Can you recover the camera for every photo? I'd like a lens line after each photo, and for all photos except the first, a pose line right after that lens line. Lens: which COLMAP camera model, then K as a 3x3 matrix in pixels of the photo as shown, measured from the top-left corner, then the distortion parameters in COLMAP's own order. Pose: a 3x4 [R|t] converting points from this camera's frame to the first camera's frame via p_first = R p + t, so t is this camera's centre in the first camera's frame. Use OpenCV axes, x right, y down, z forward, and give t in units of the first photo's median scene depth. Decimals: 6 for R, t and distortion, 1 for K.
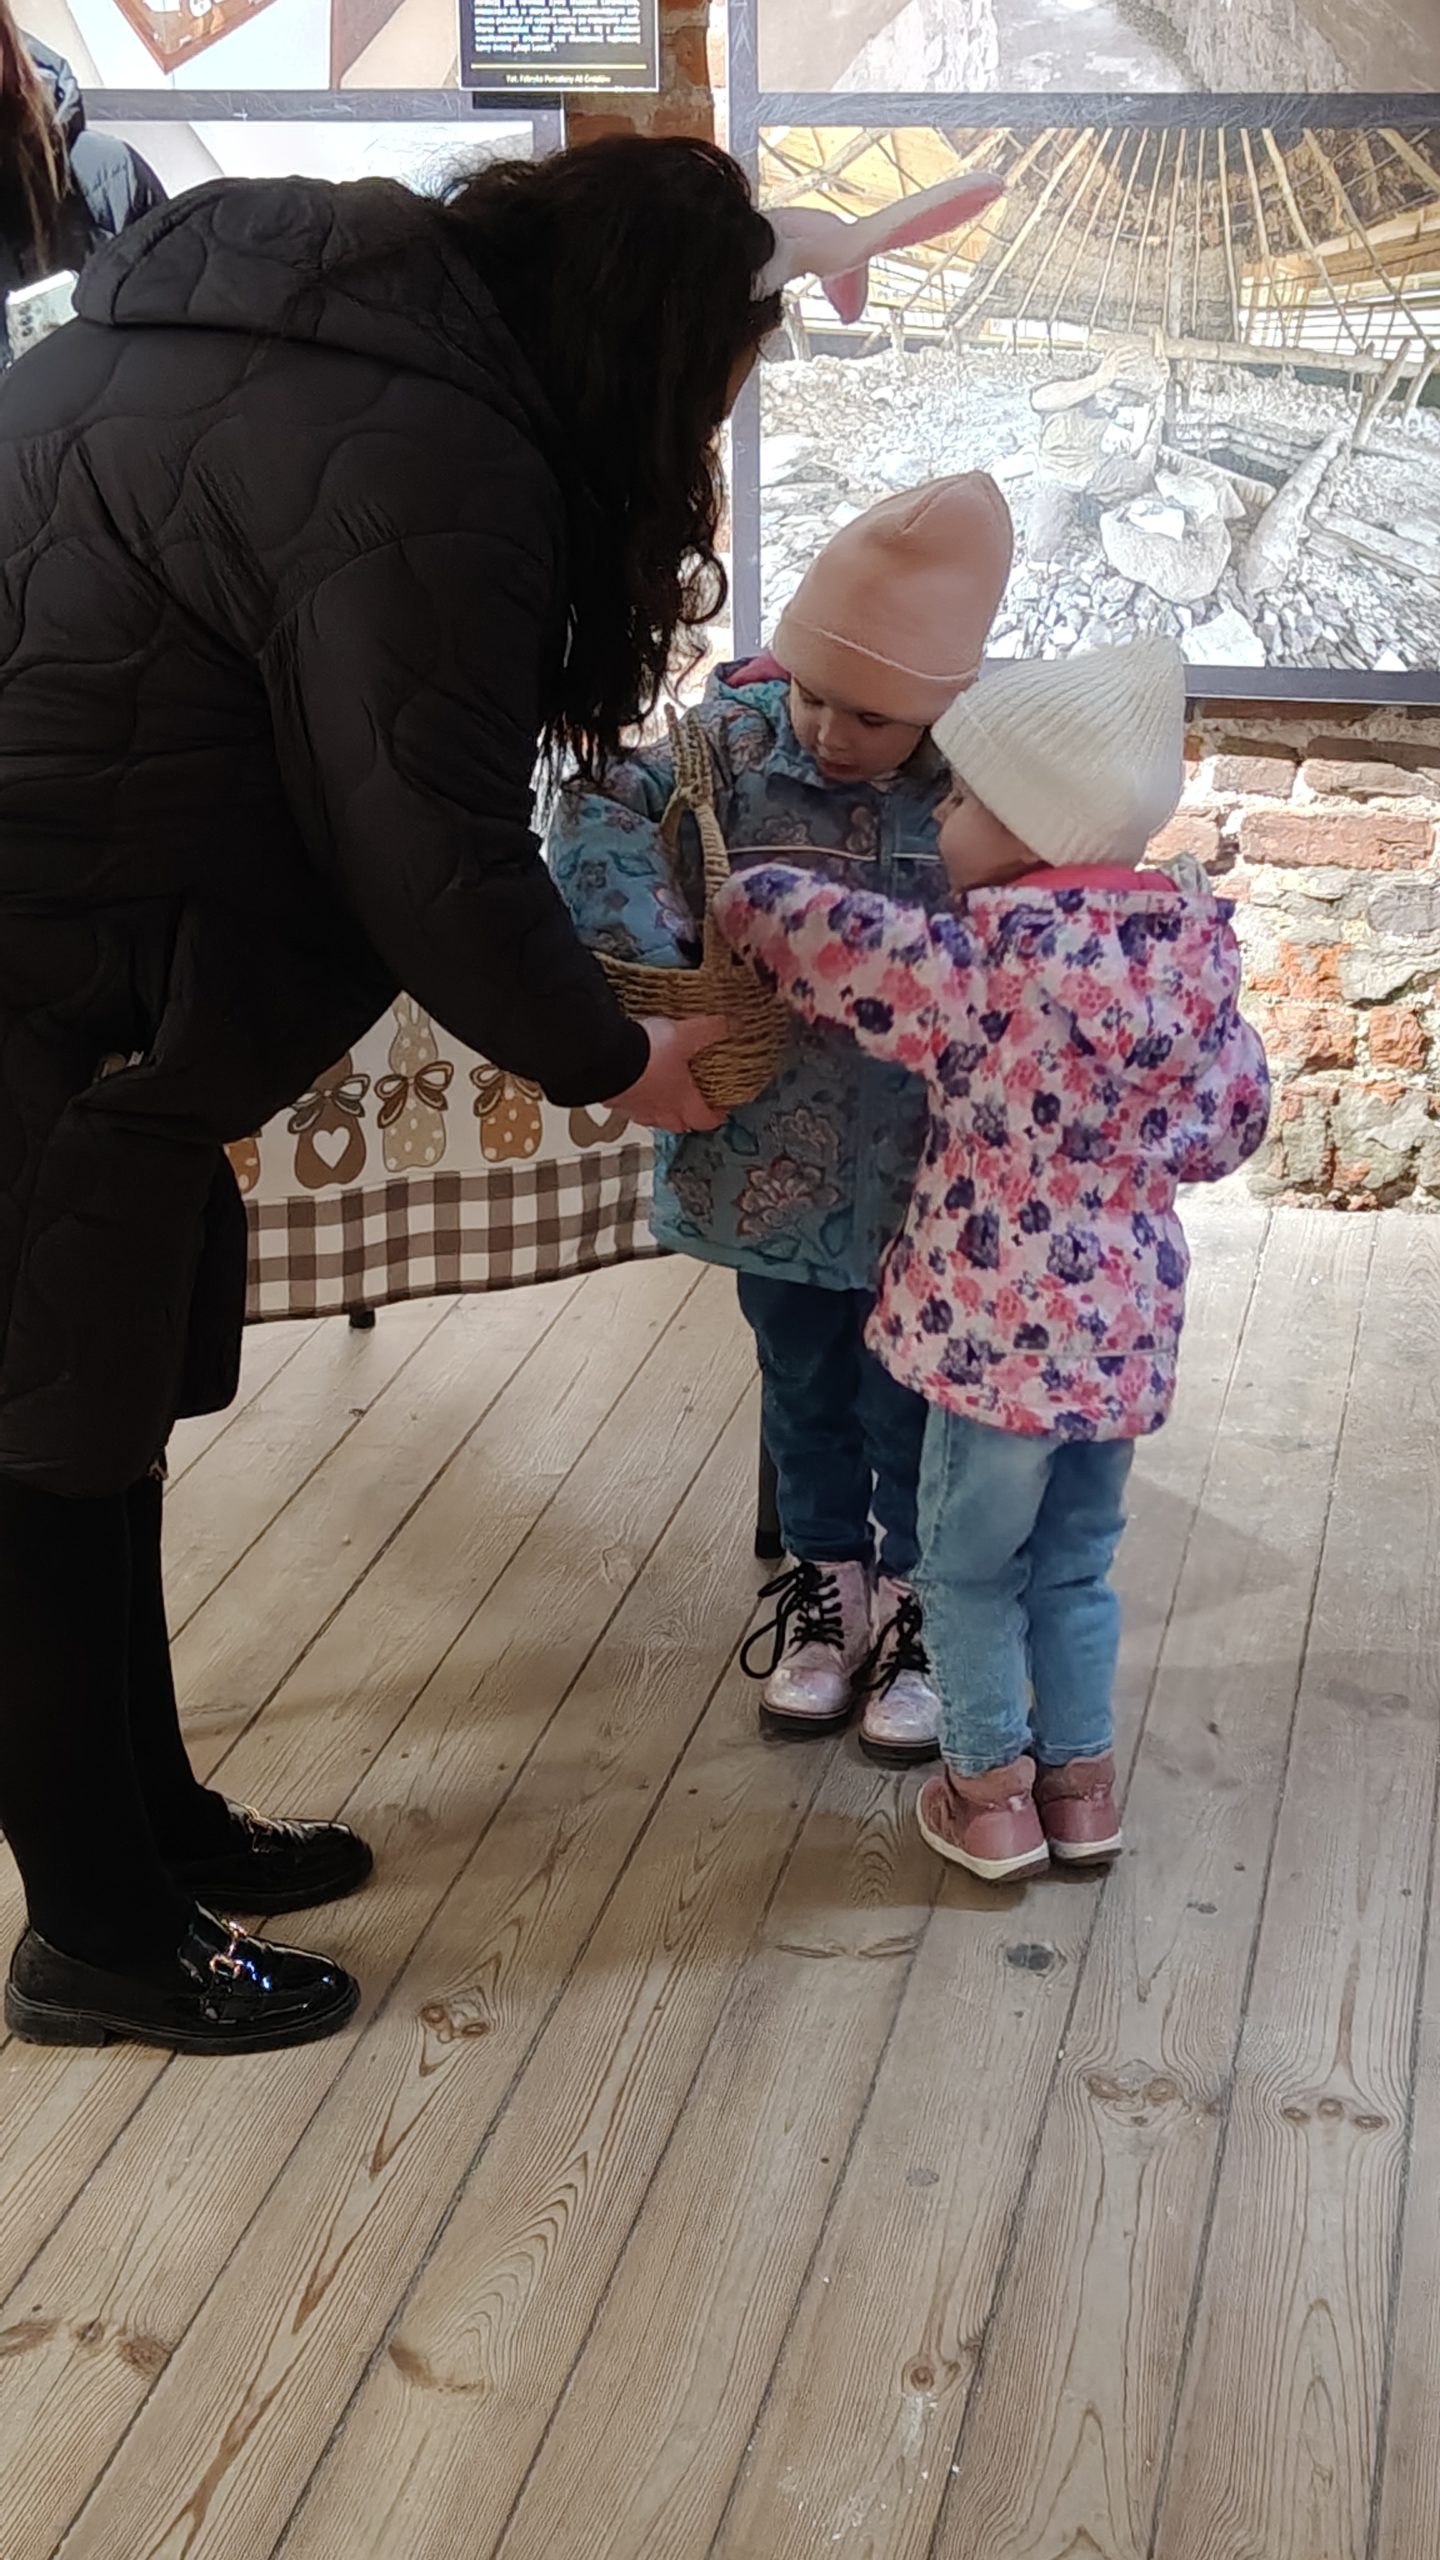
lens RADIAL K [[3478.1, 0, 720.2], [0, 3478.1, 1298.6], [0, 0, 1]] dist [0.009189, 0.000000]
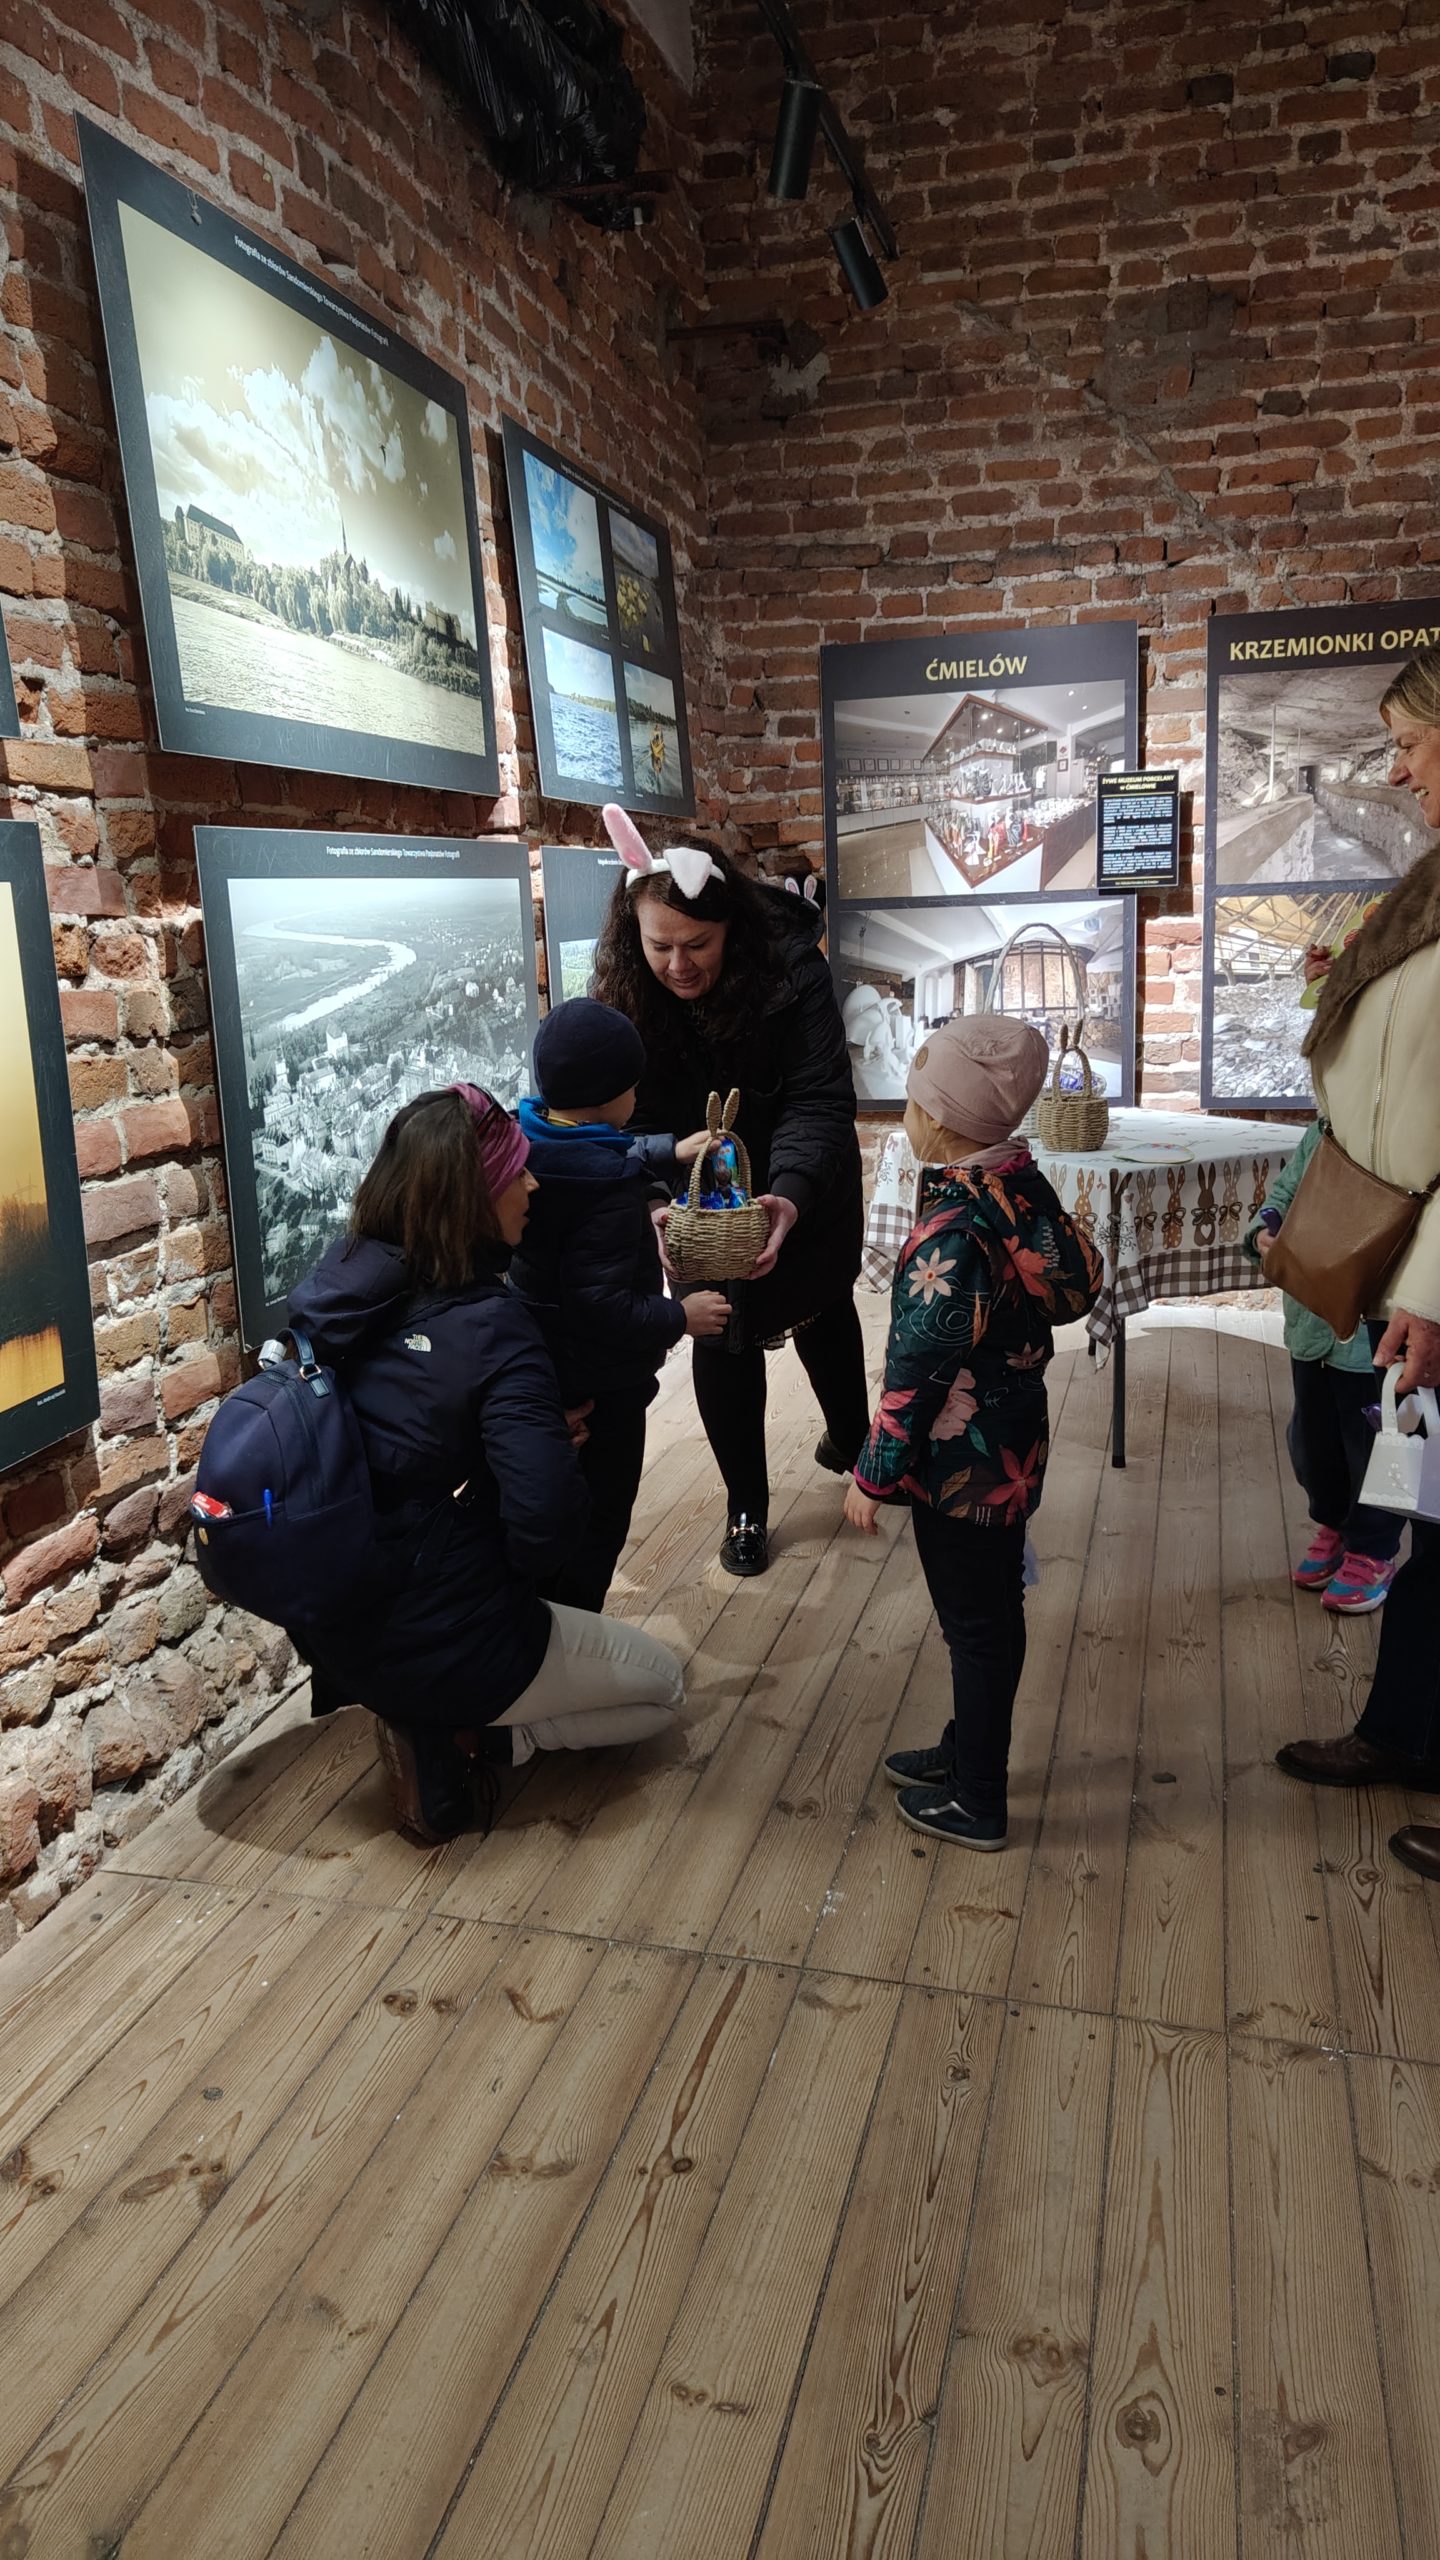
lens RADIAL K [[1762.9, 0, 723.1], [0, 1762.9, 1302.9], [0, 0, 1]] dist [-0.012685, 0.019966]
pose [[0.999052, -0.024436, -0.036034, -0.320871], [0.018943, 0.989163, -0.145595, 0.149515], [0.039201, 0.144775, 0.988688, -0.274905]]
